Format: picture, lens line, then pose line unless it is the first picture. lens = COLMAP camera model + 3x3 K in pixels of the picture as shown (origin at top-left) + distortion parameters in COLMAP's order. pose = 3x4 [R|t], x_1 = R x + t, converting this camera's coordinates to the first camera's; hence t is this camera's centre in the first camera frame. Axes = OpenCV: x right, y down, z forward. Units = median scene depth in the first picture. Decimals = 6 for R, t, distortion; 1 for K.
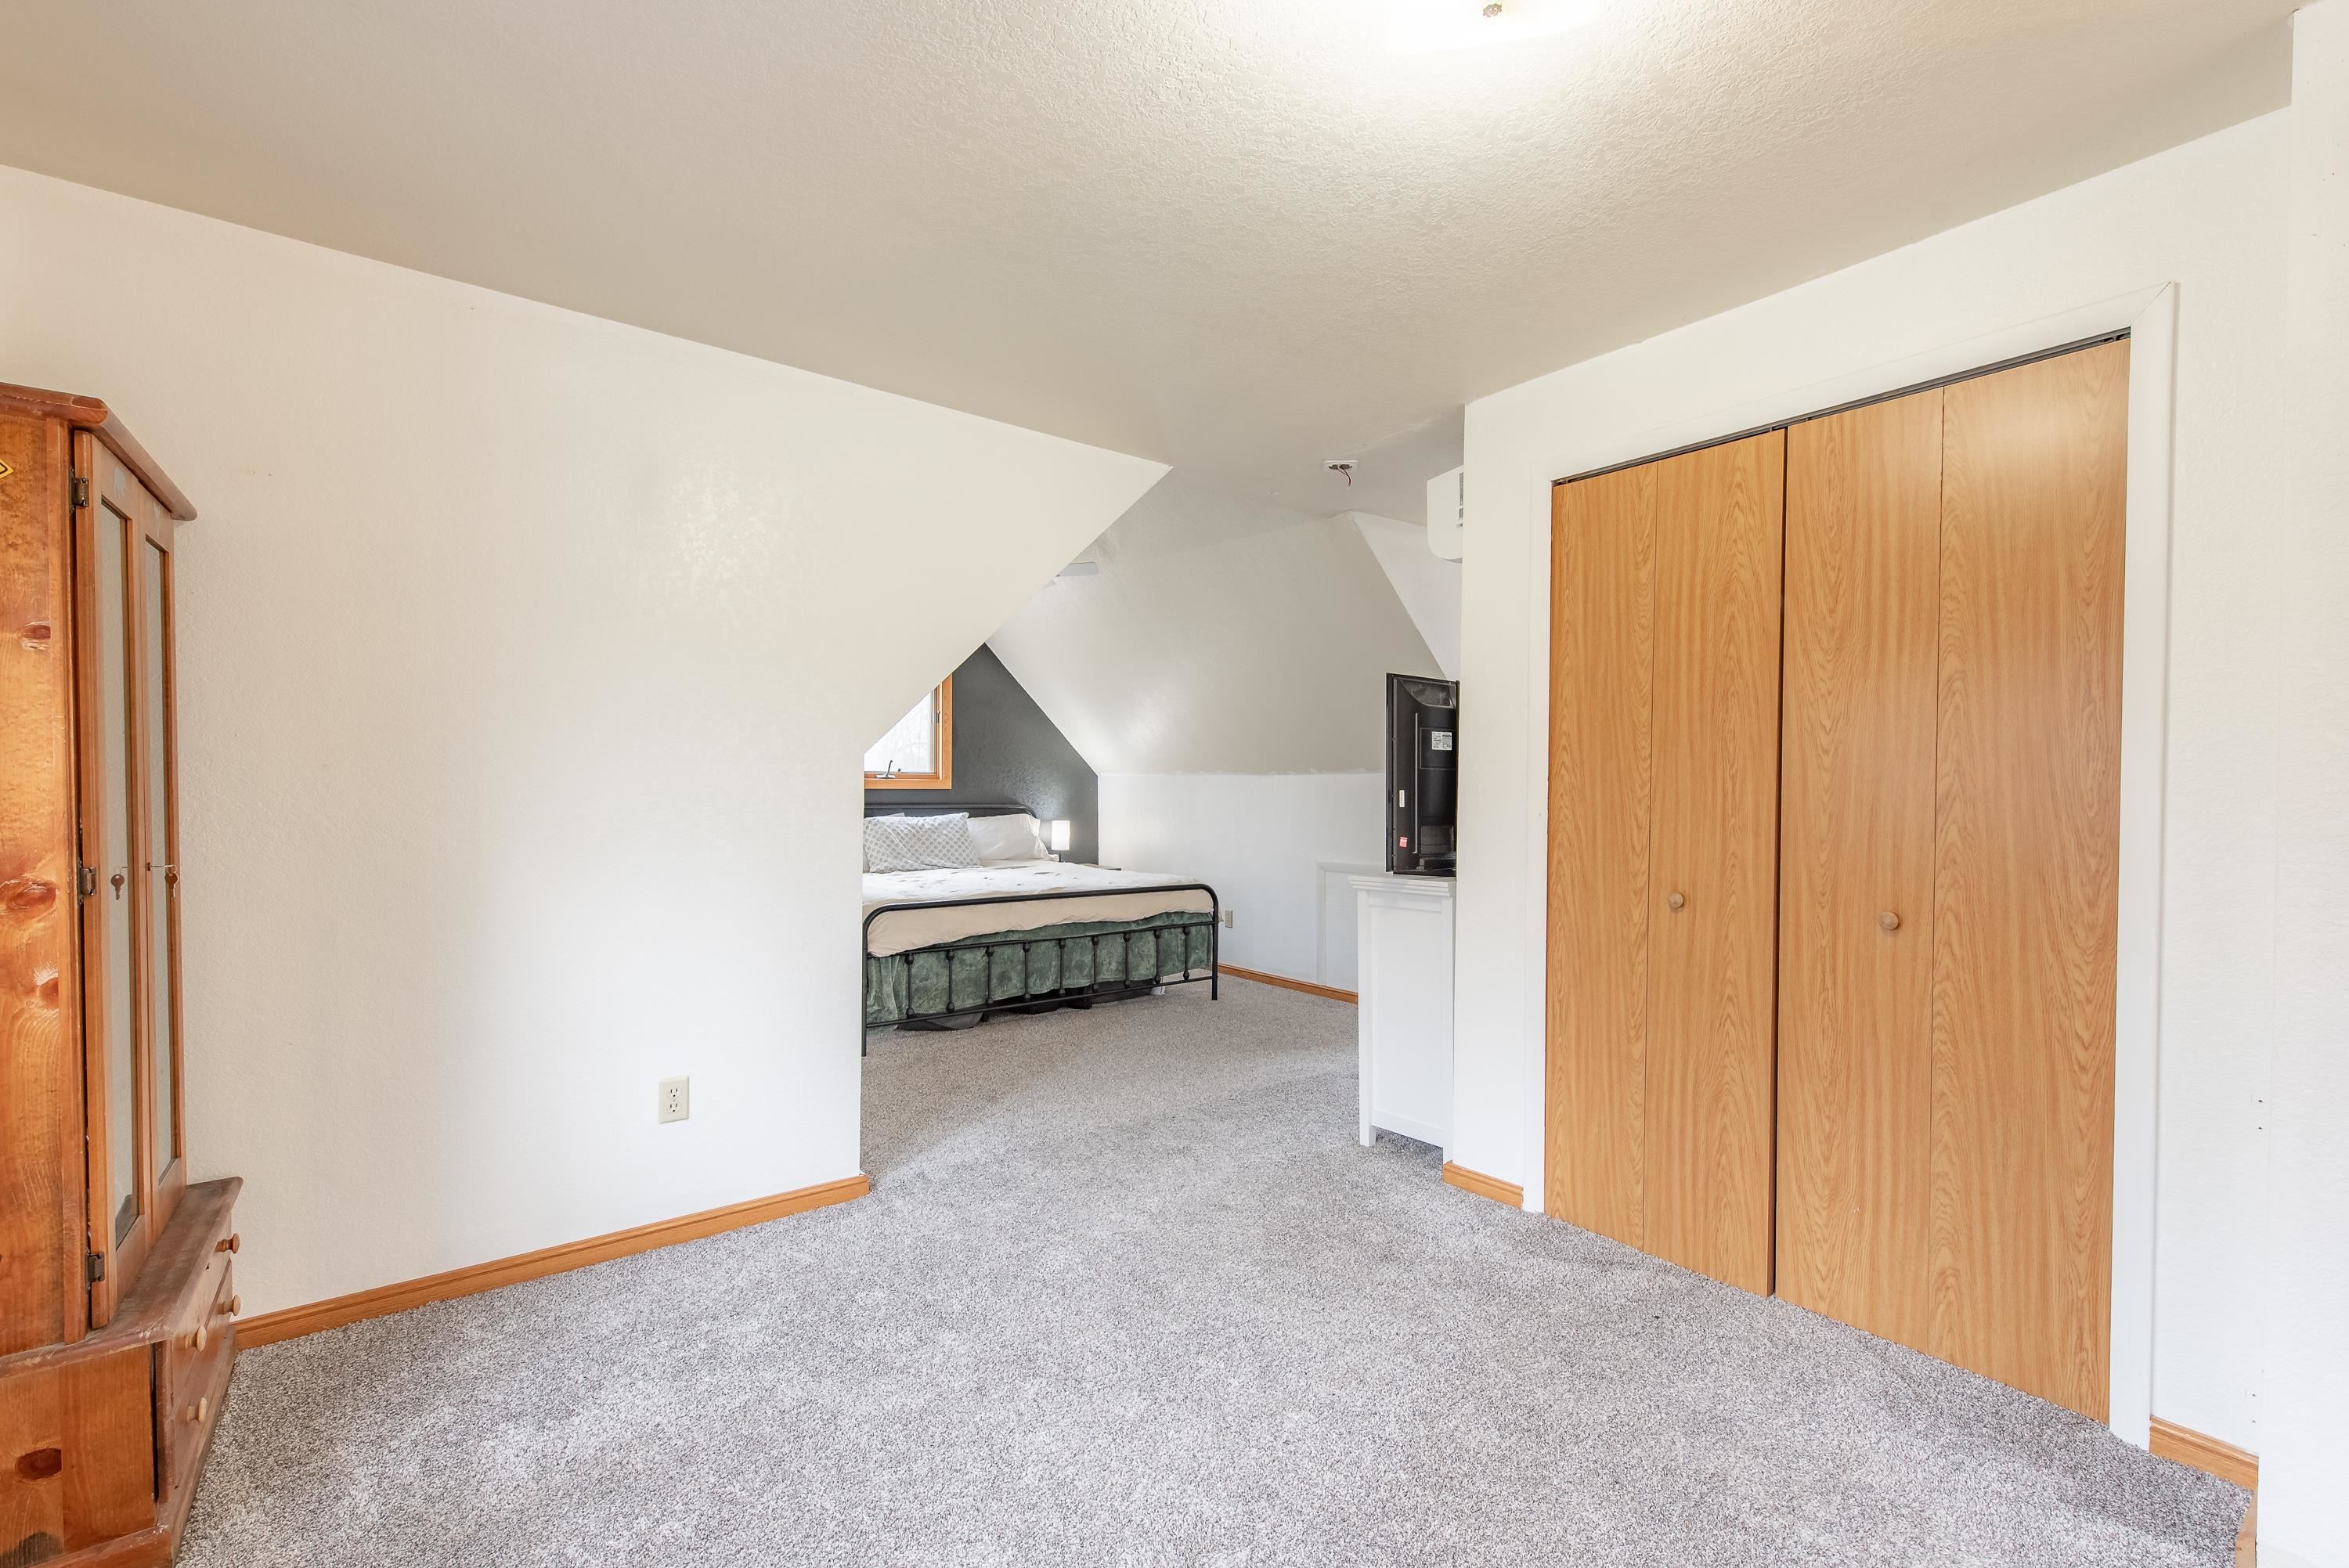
lens RADIAL K [[935.0, 0, 1183.9], [0, 935.0, 790.6], [0, 0, 1]] dist [0.004301, -0.001554]
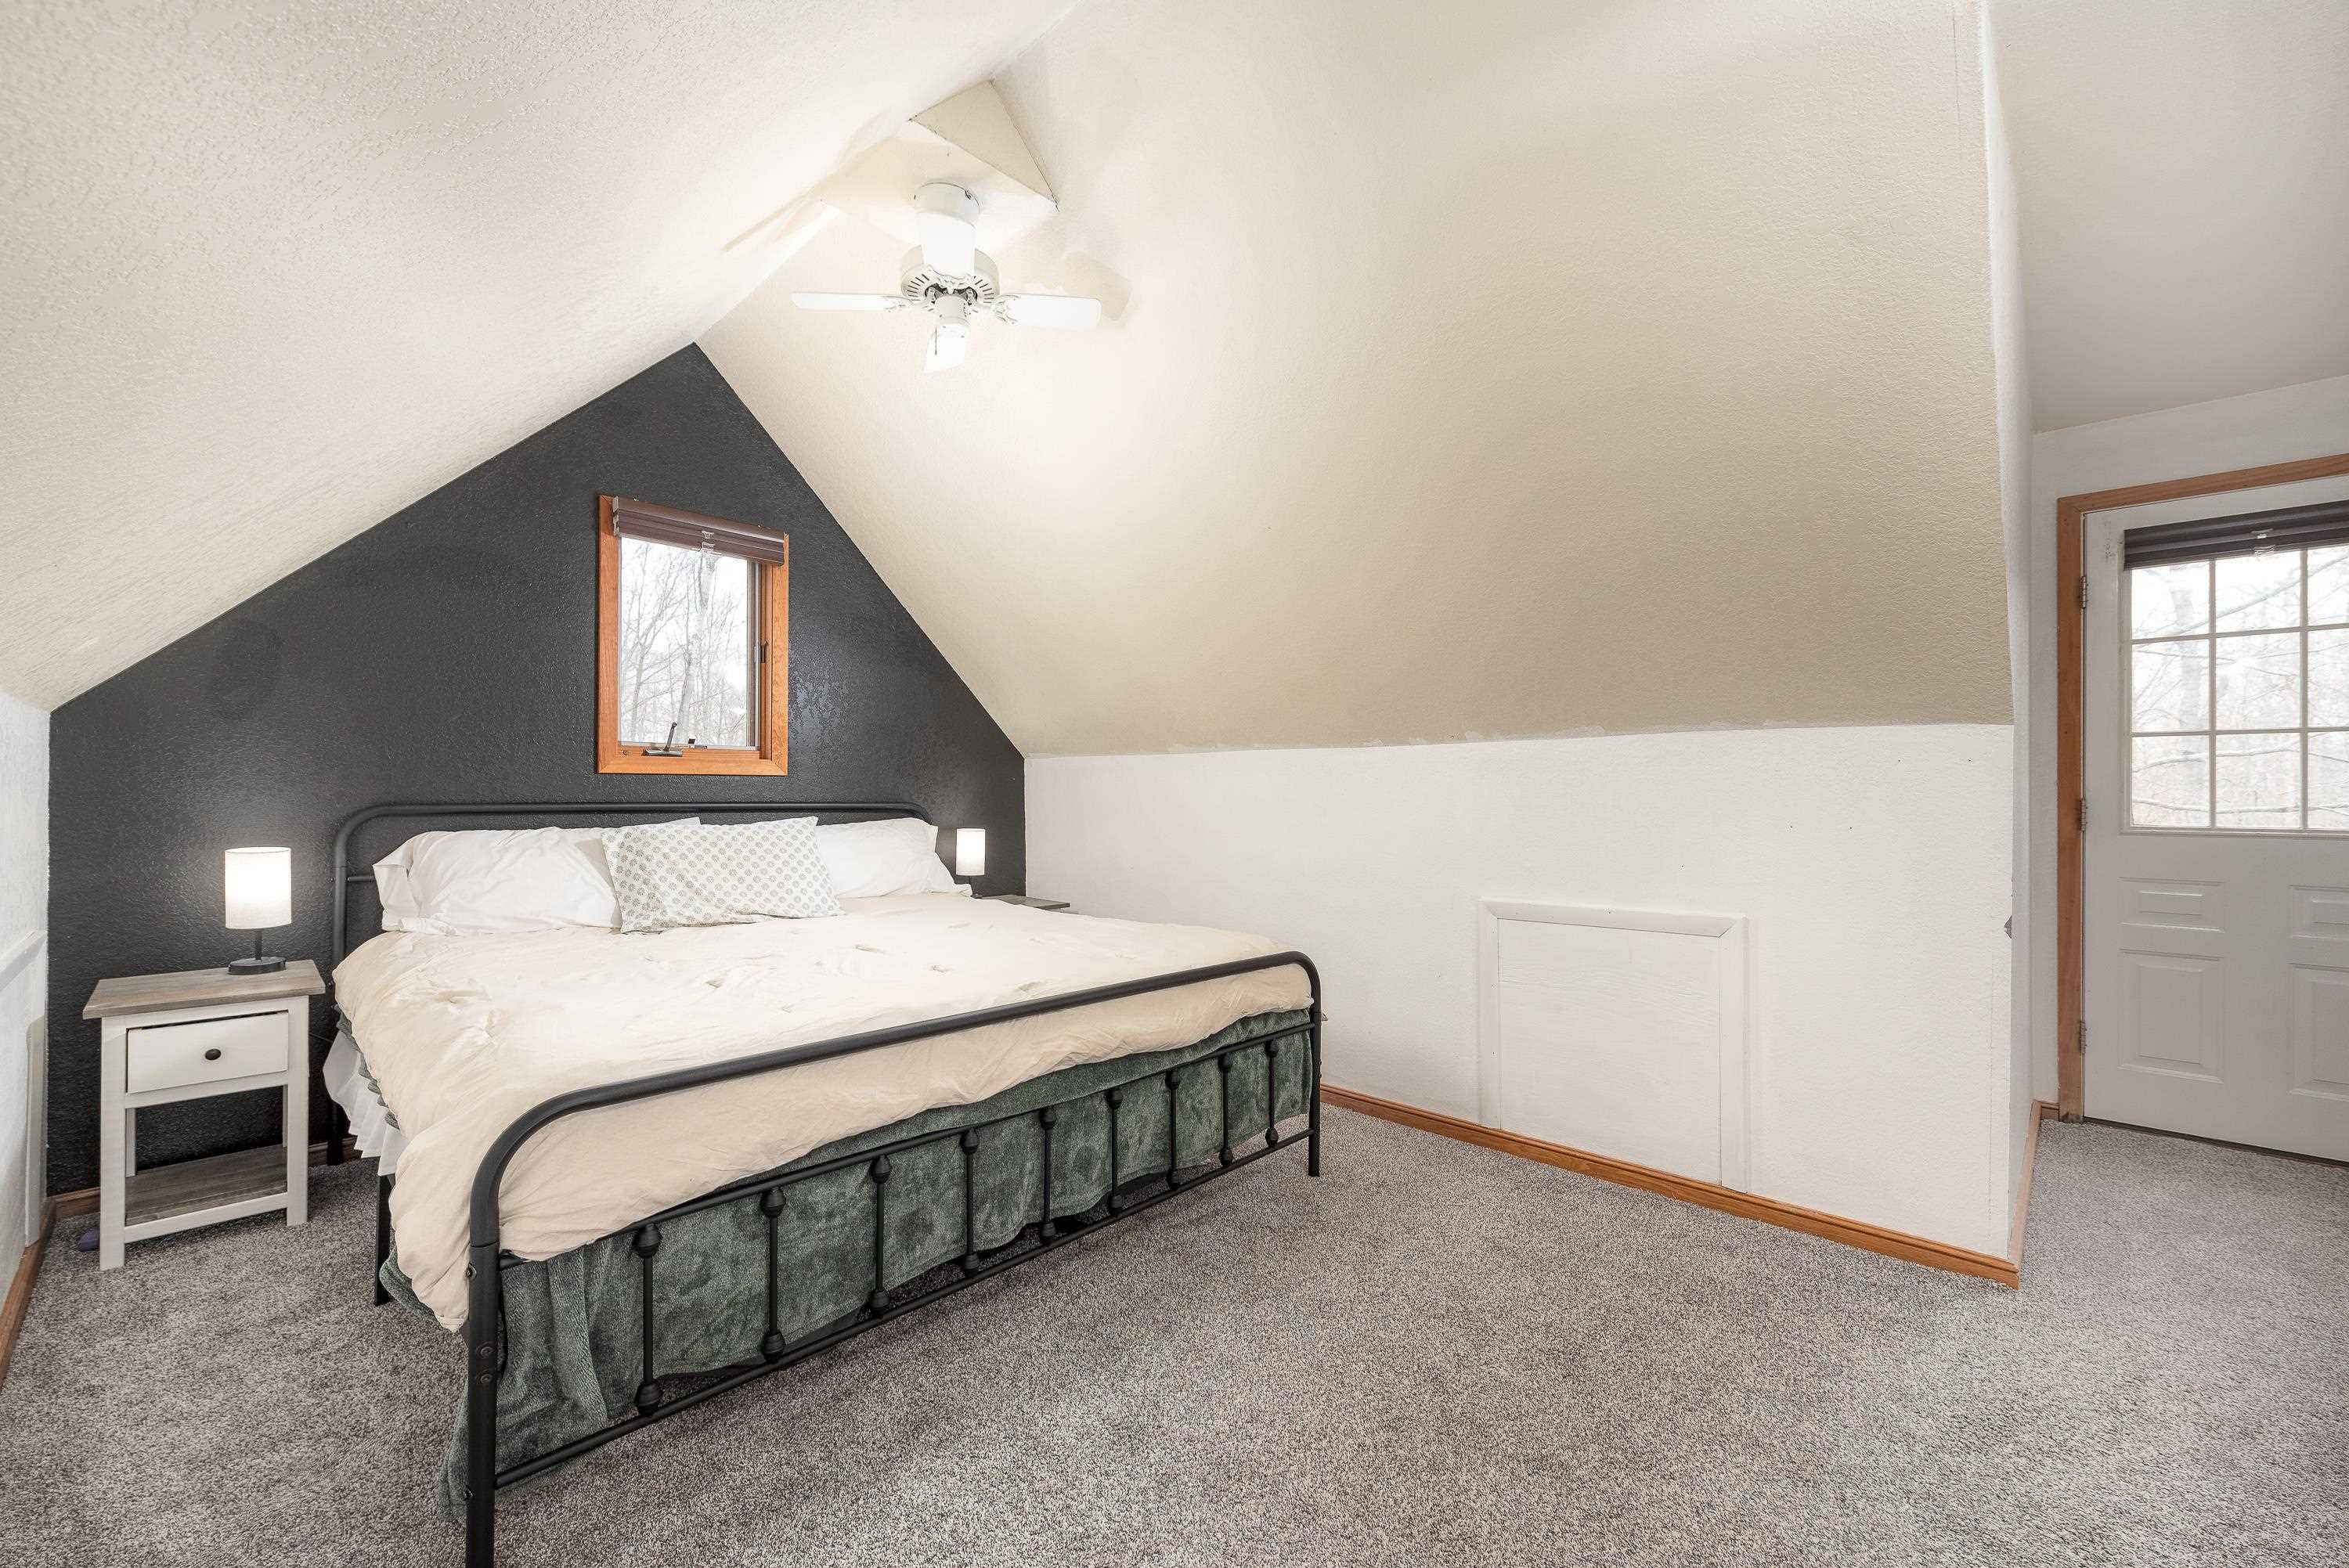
lens RADIAL K [[935.0, 0, 1173.2], [0, 935.0, 788.7], [0, 0, 1]] dist [0.004301, -0.001554]
pose [[0.990007, -0.003226, 0.140982, -0.126205], [0.003588, 0.999991, -0.002314, 0.011728], [-0.140973, 0.002797, 0.990009, 0.533644]]
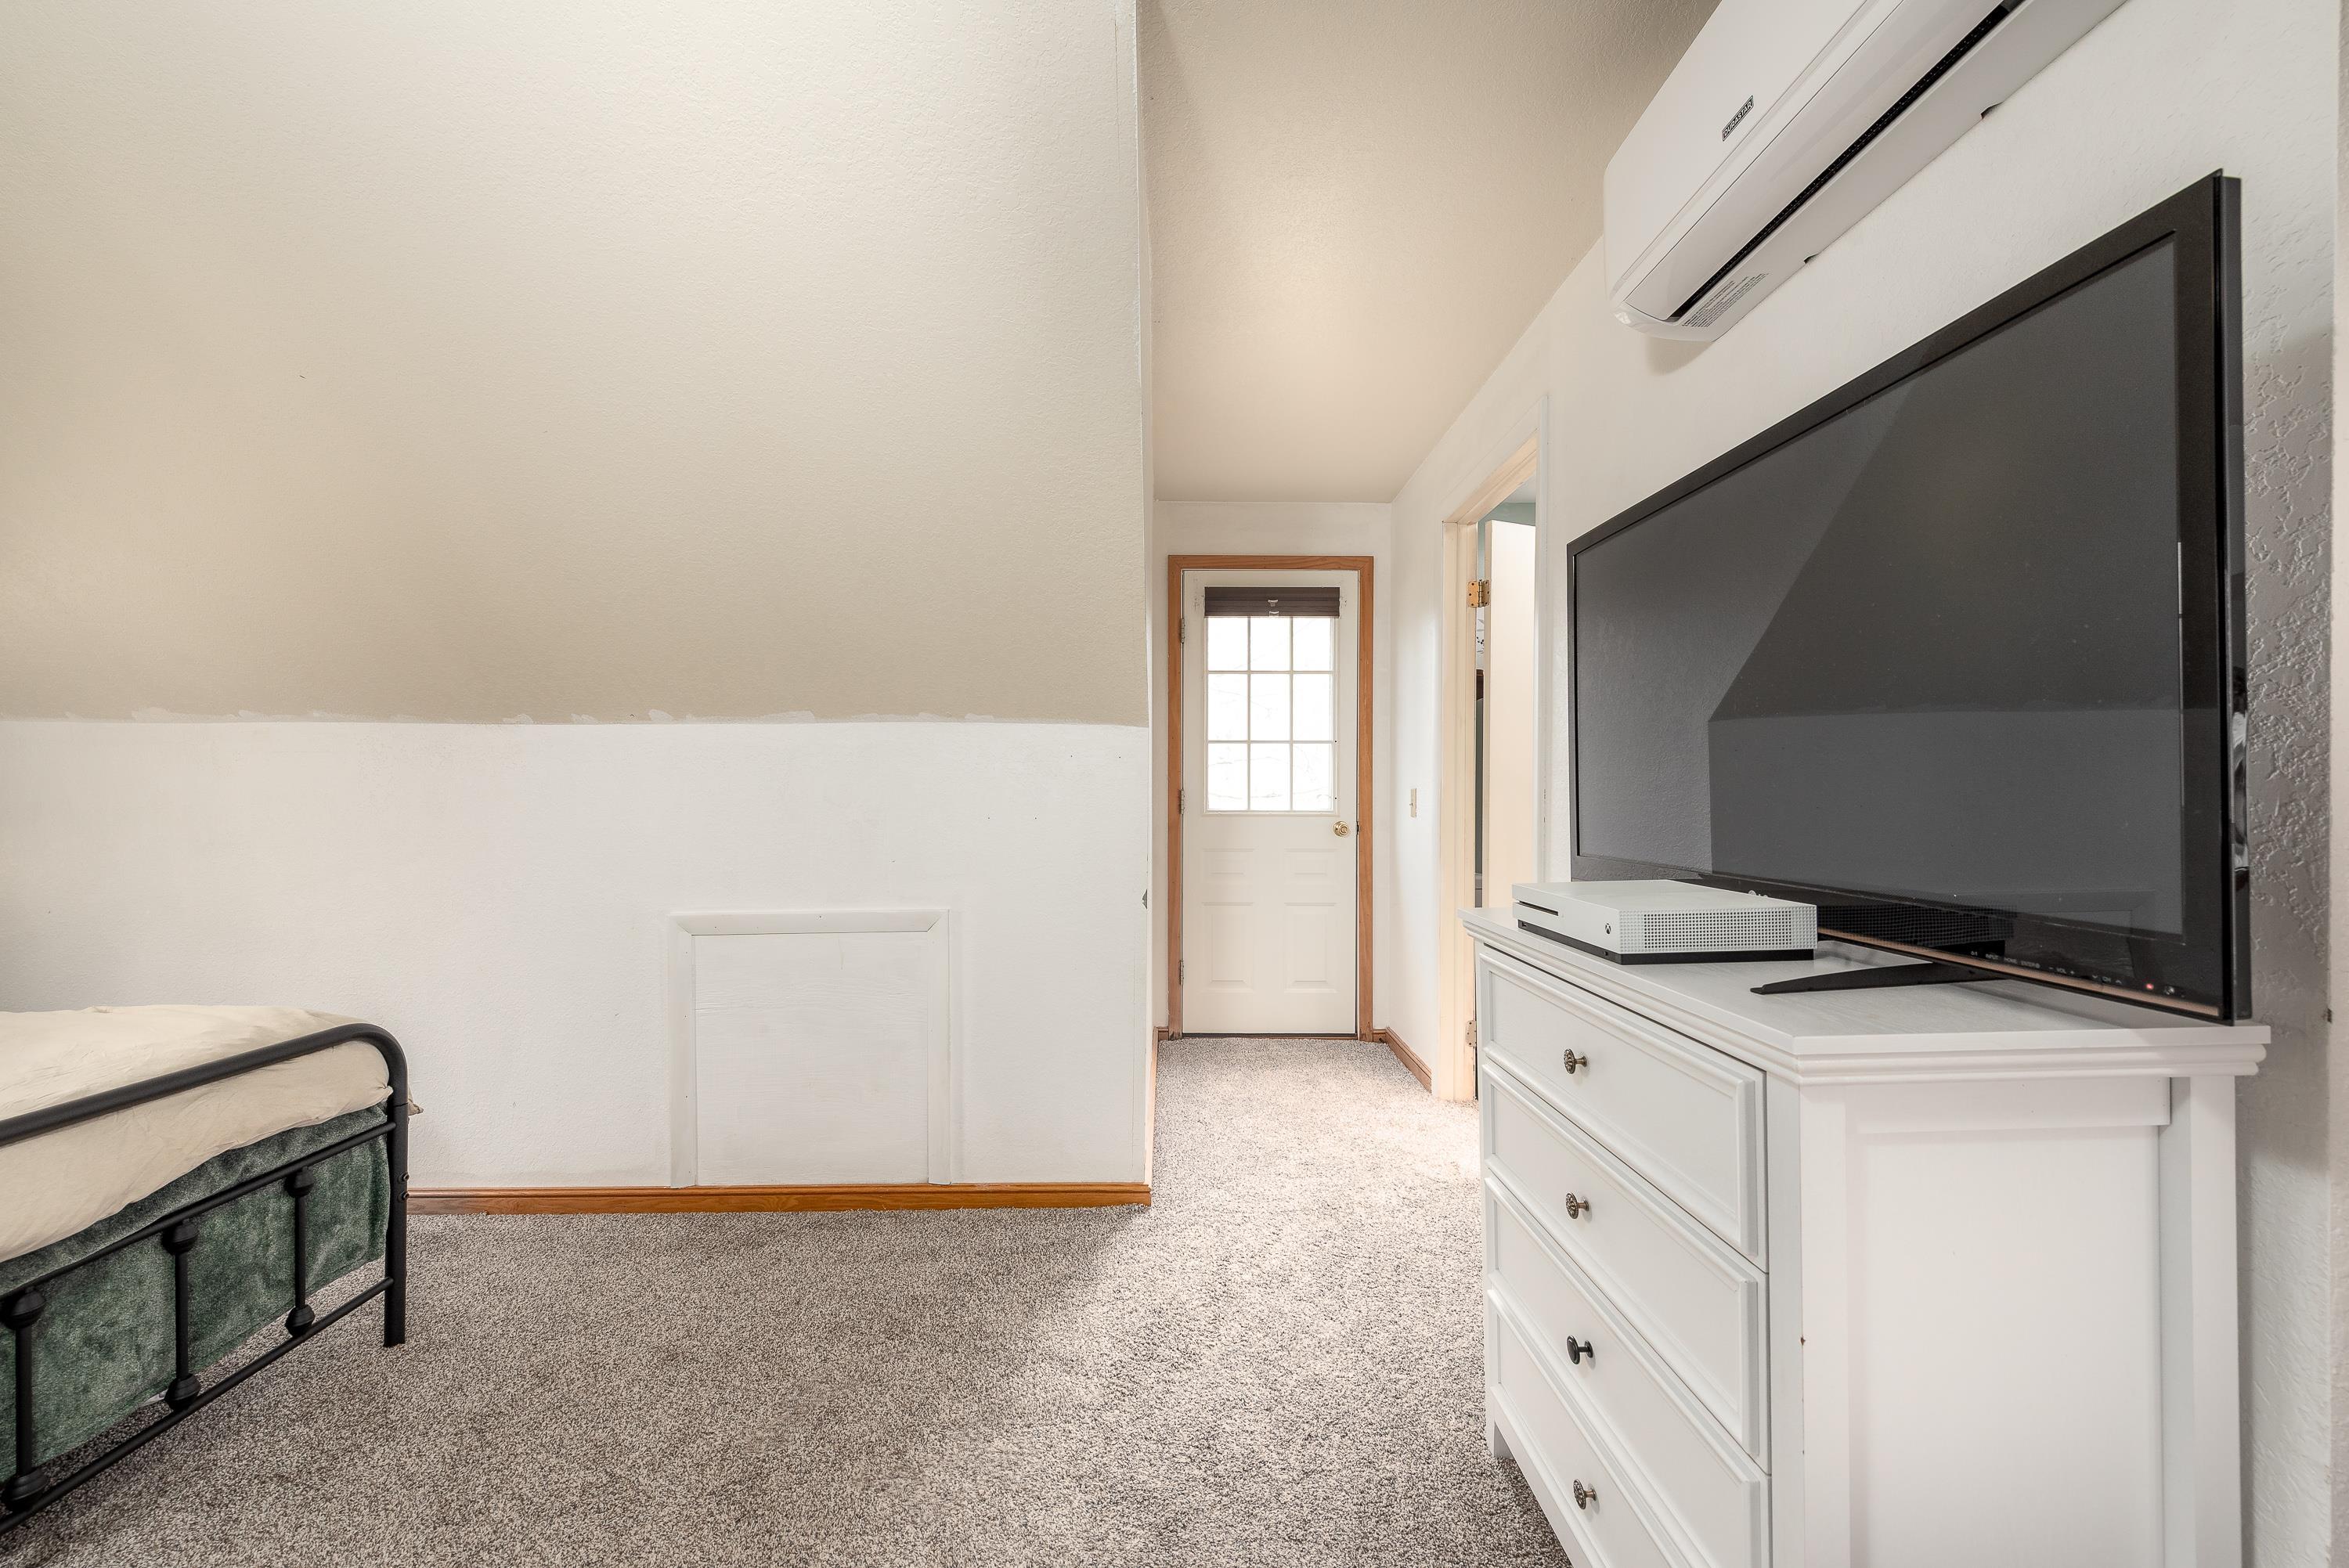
lens RADIAL K [[913.5, 0, 1174.8], [0, 913.5, 789.8], [0, 0, 1]] dist [0.013066, -0.003763]
pose [[0.608616, -0.009536, 0.793408, -0.068139], [0.003793, 0.999951, 0.009109, 0.012267], [-0.793456, -0.002534, 0.608622, 0.592136]]
